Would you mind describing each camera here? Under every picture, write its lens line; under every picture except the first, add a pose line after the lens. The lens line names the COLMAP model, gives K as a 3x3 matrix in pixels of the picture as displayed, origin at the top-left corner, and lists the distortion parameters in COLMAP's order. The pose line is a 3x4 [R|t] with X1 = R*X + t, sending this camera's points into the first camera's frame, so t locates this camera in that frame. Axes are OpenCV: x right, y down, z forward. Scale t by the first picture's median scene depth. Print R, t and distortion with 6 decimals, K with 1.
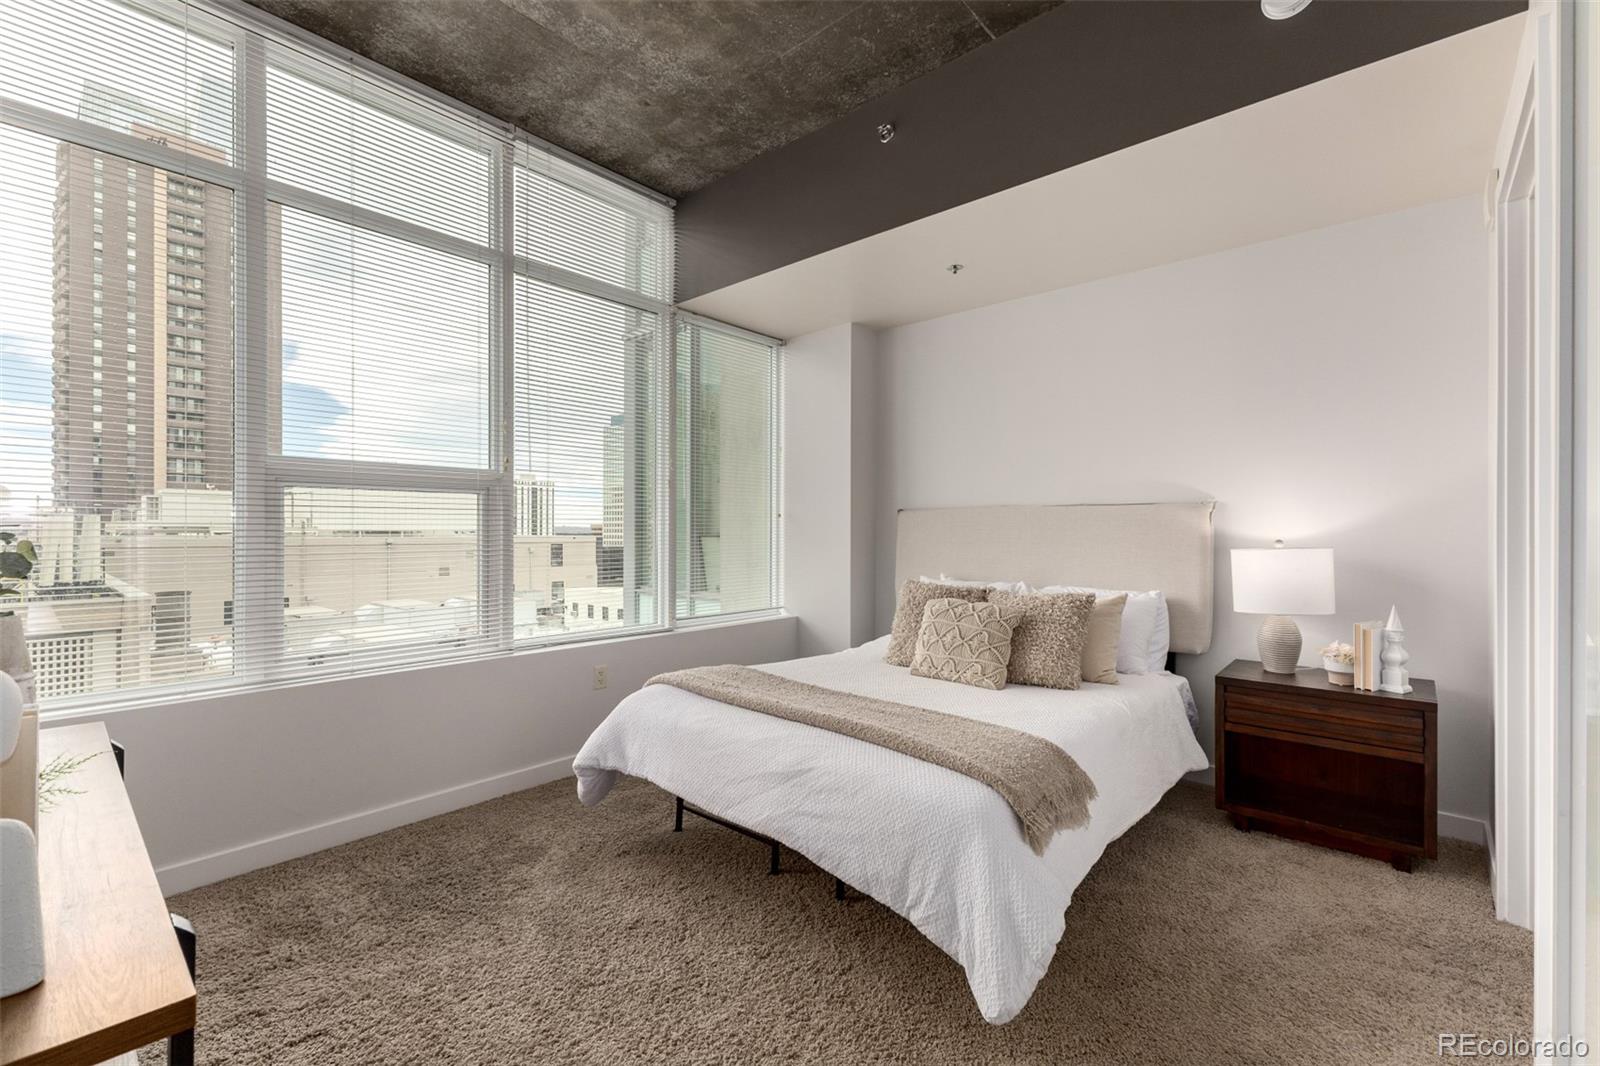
lens RADIAL K [[689.6, 0, 799.2], [0, 689.6, 532.4], [0, 0, 1]] dist [0.014378, -0.004016]
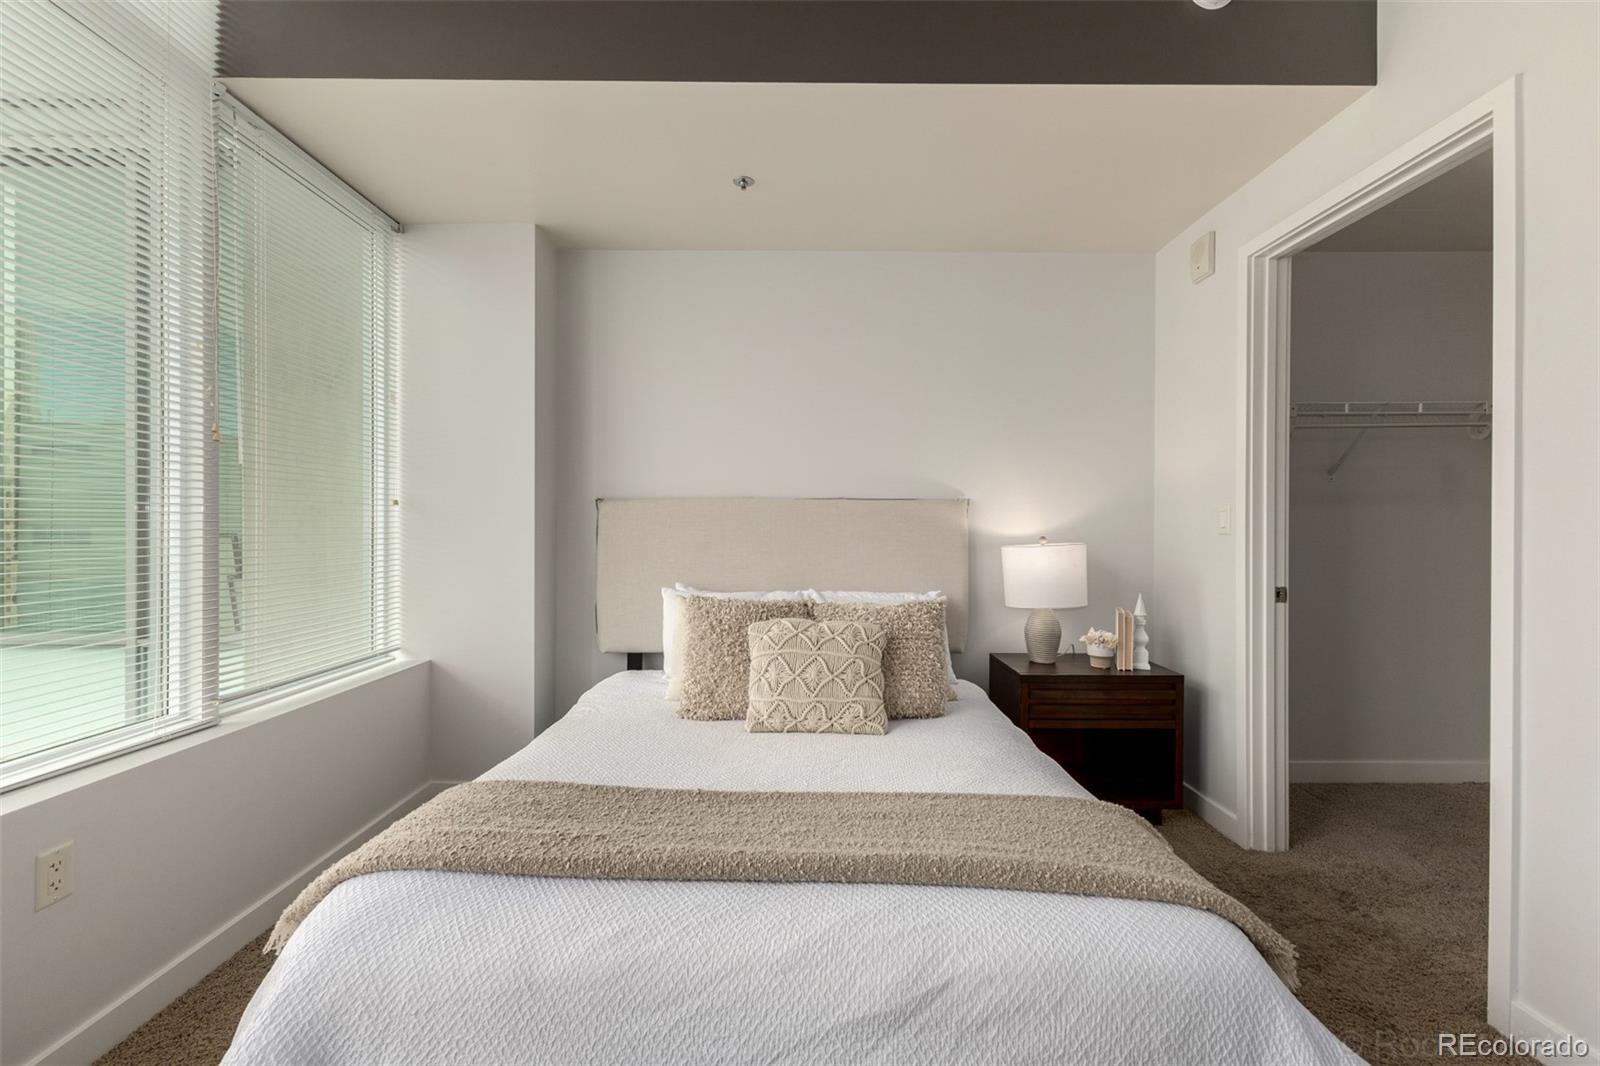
lens RADIAL K [[689.6, 0, 804.4], [0, 689.6, 530.6], [0, 0, 1]] dist [0.014378, -0.004016]
pose [[0.746933, -0.001436, 0.664898, -0.268102], [0.001402, 0.999999, 0.000585, 0.000955], [-0.664898, 0.000495, 0.746934, 0.447876]]
